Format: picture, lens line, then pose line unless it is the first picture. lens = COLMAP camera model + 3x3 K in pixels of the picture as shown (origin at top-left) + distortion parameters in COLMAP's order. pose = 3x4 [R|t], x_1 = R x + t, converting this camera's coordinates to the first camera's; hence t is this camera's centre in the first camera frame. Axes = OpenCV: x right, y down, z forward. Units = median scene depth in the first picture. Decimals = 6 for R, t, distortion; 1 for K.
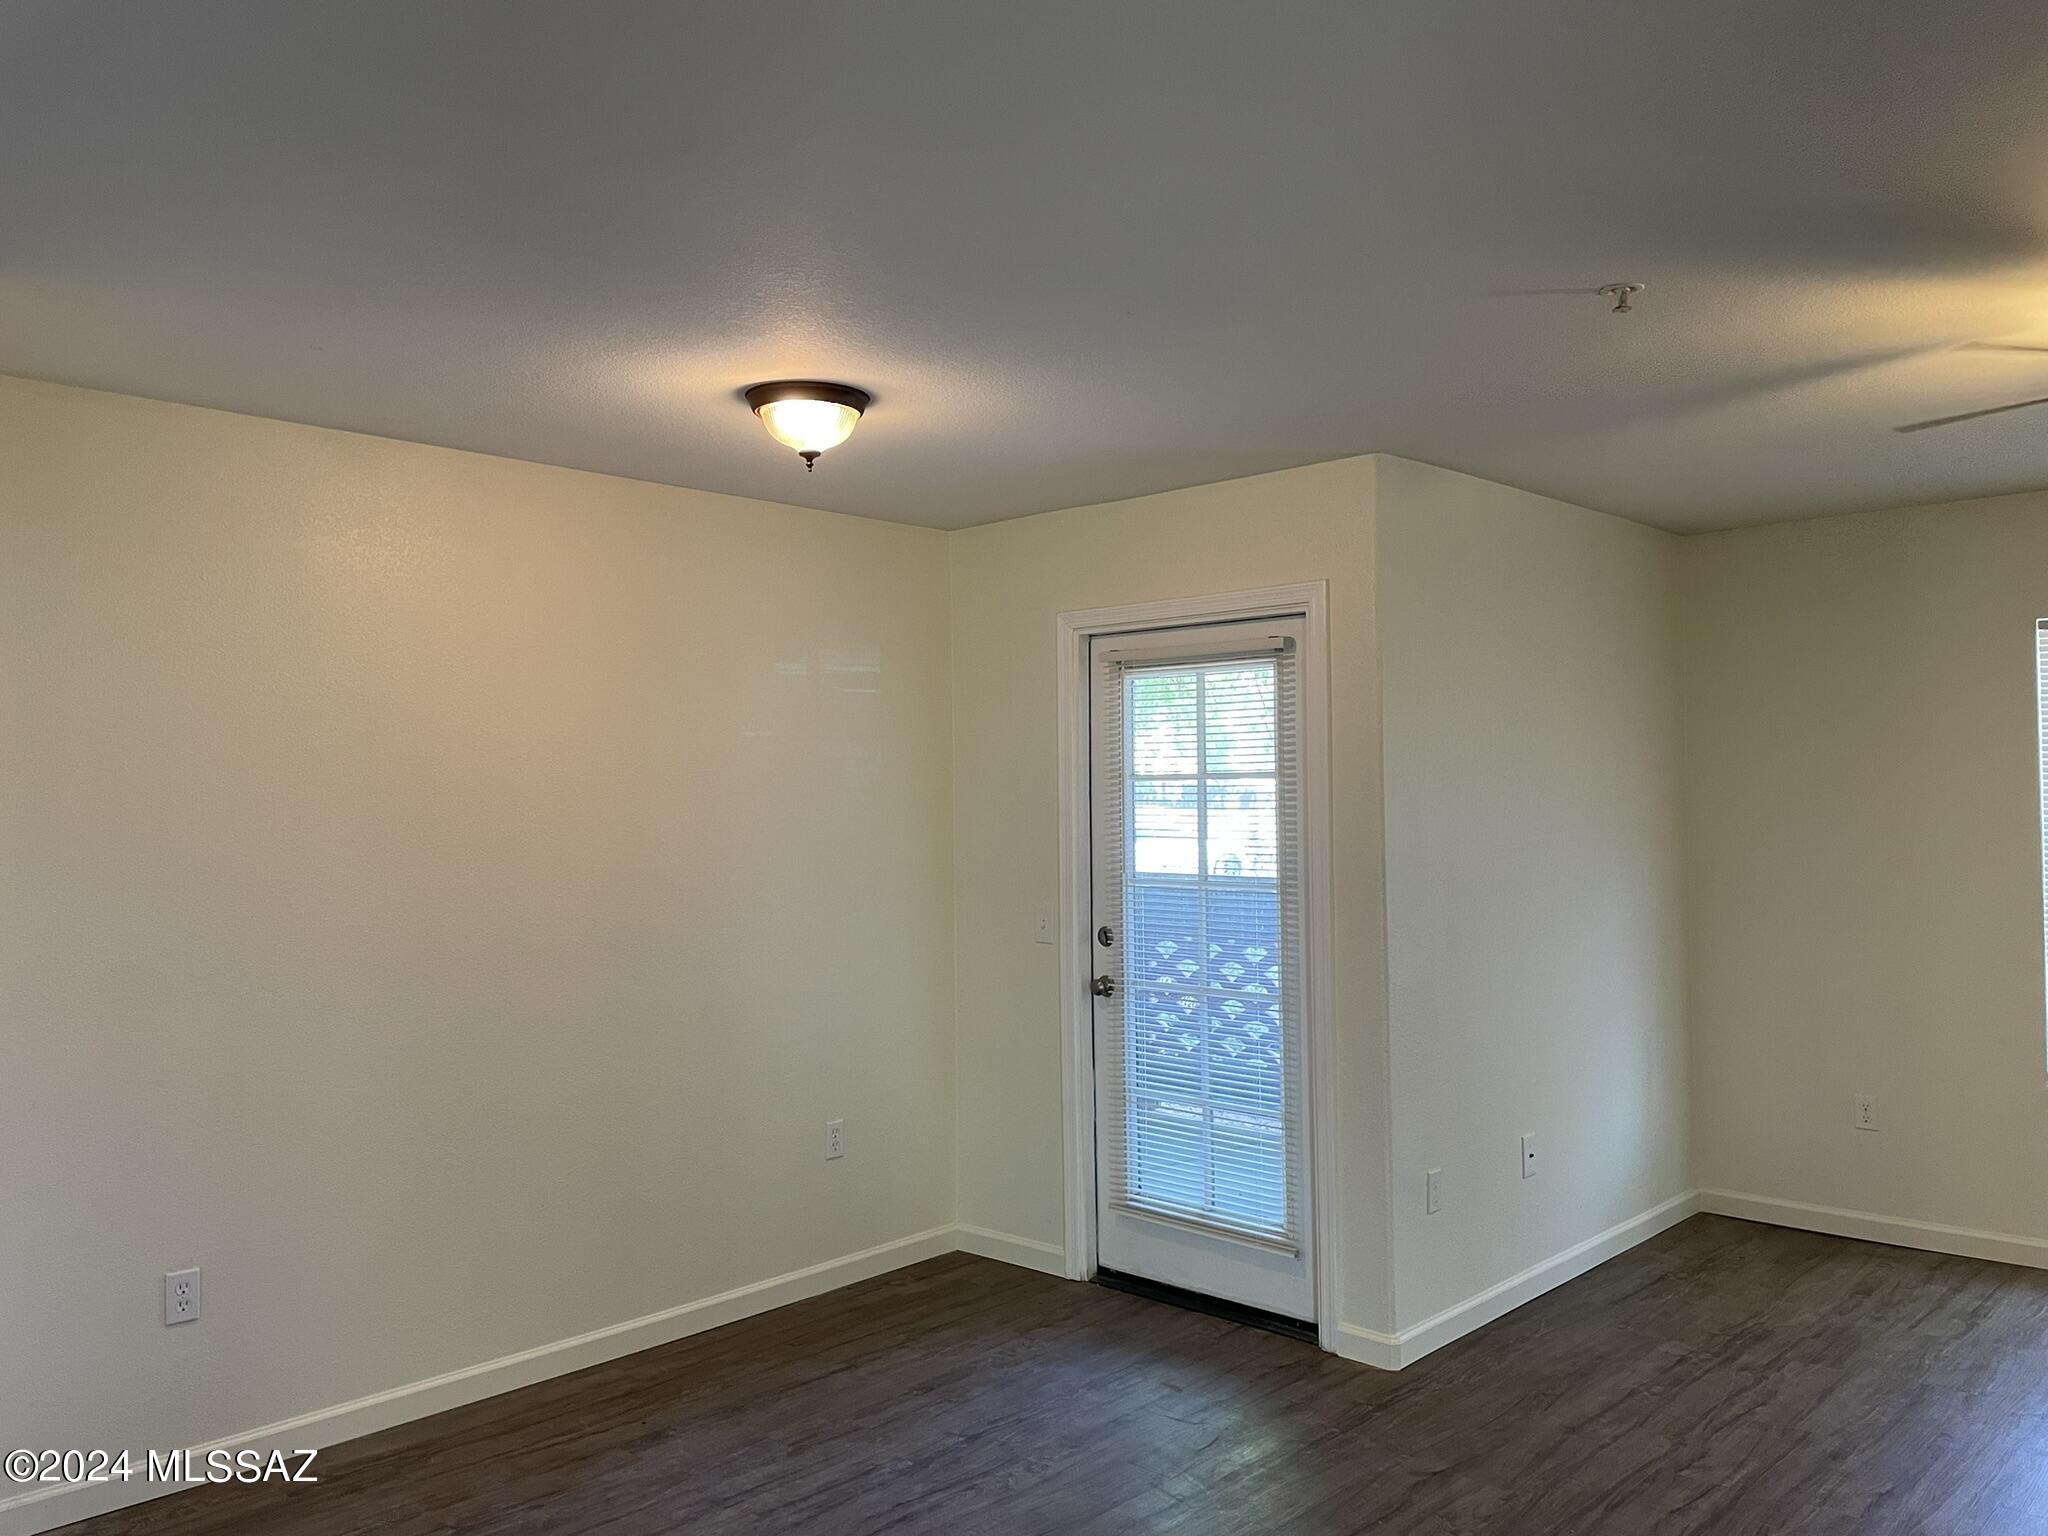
lens RADIAL K [[1538.7, 0, 990.7], [0, 1538.7, 741.5], [0, 0, 1]] dist [0.060936, -0.086159]
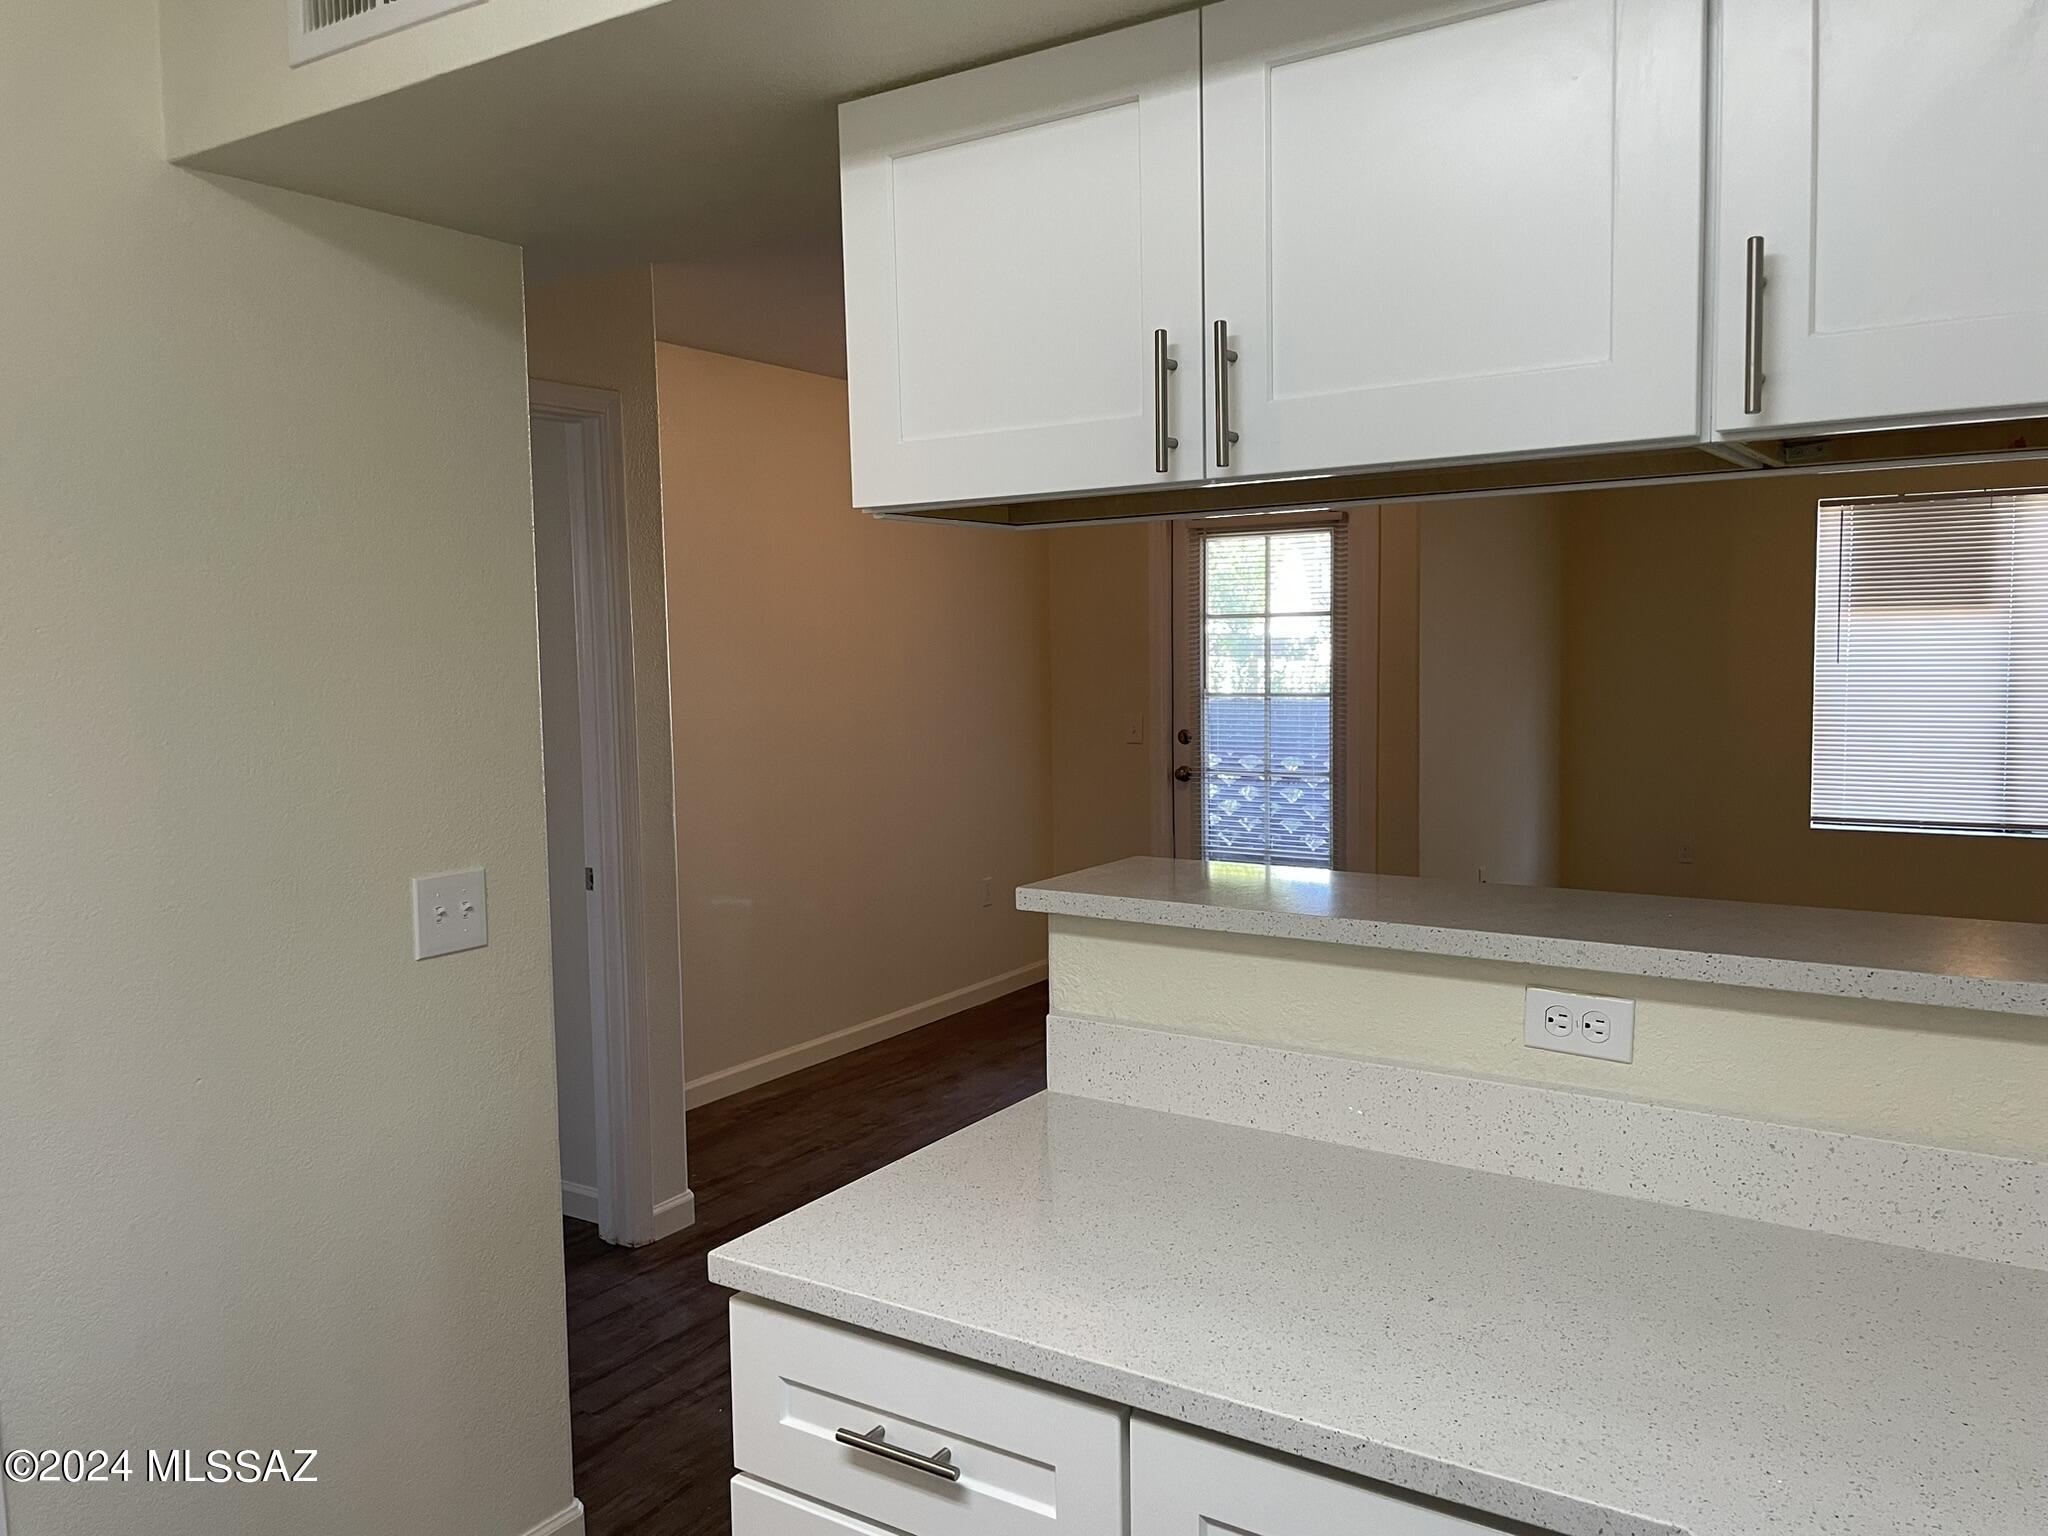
lens RADIAL K [[1538.7, 0, 1012.5], [0, 1538.7, 774.6], [0, 0, 1]] dist [0.060936, -0.086159]
pose [[0.984074, -0.023282, 0.176226, -0.333071], [0.002128, 0.992857, 0.119292, -0.000475], [-0.177745, -0.117017, 0.977095, -0.302347]]
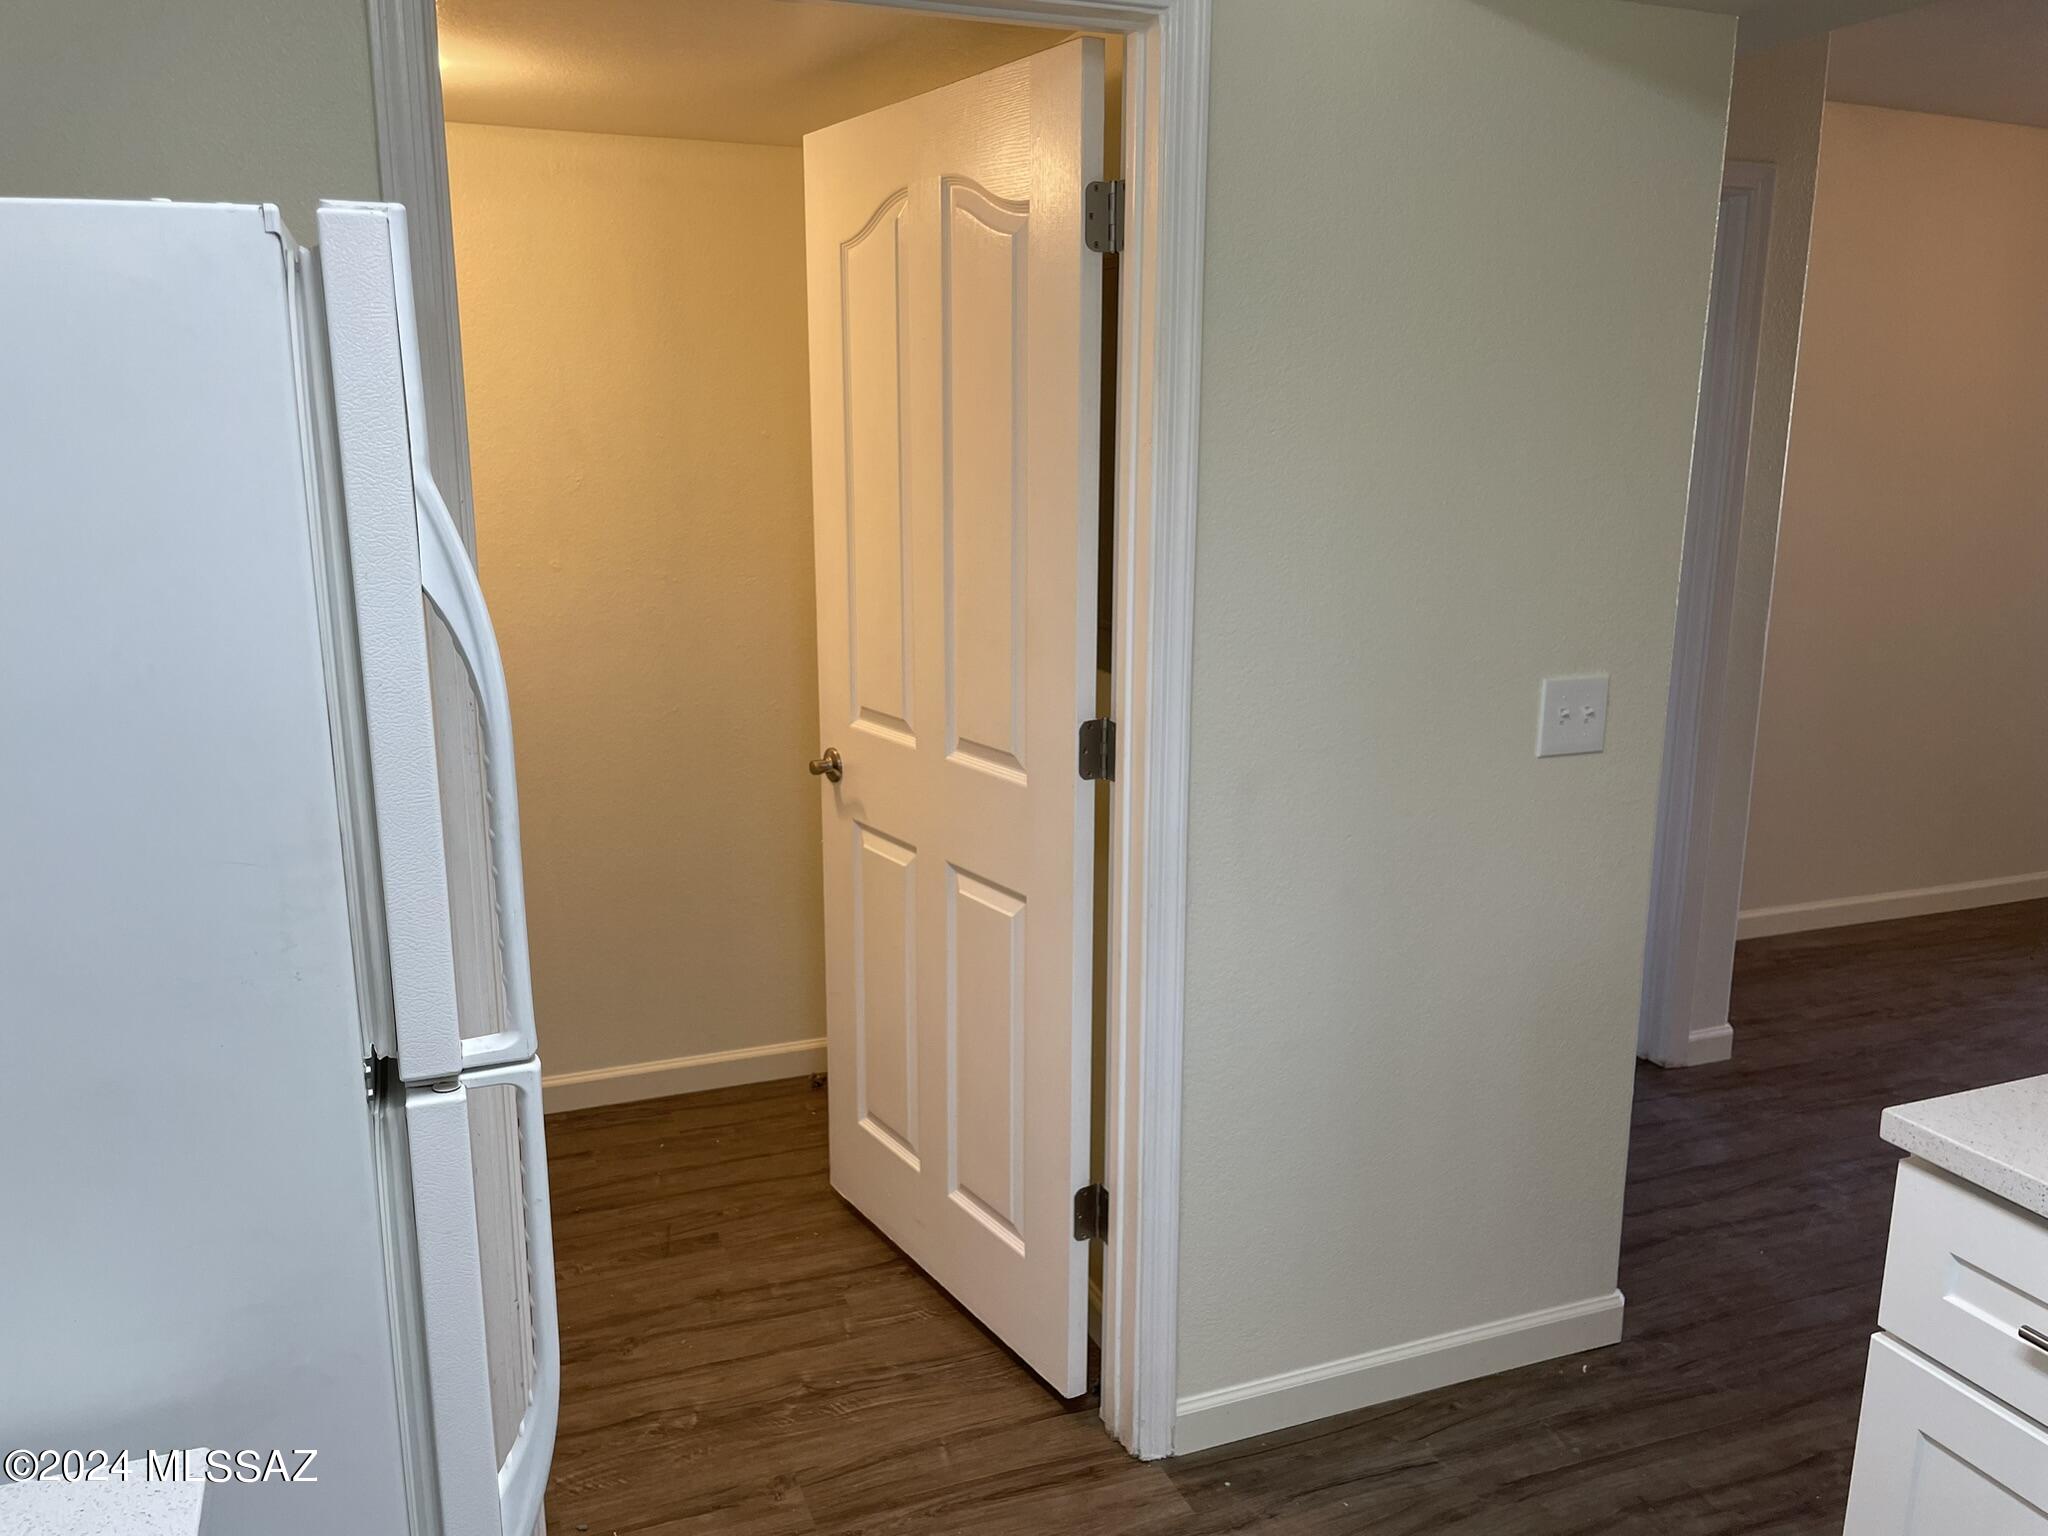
lens RADIAL K [[1538.7, 0, 1011.8], [0, 1538.7, 773.9], [0, 0, 1]] dist [0.060936, -0.086159]
pose [[0.903051, 0.102544, -0.417114, -0.378701], [0.003773, 0.969154, 0.246427, -0.005524], [0.429518, -0.224110, 0.874808, -0.319985]]
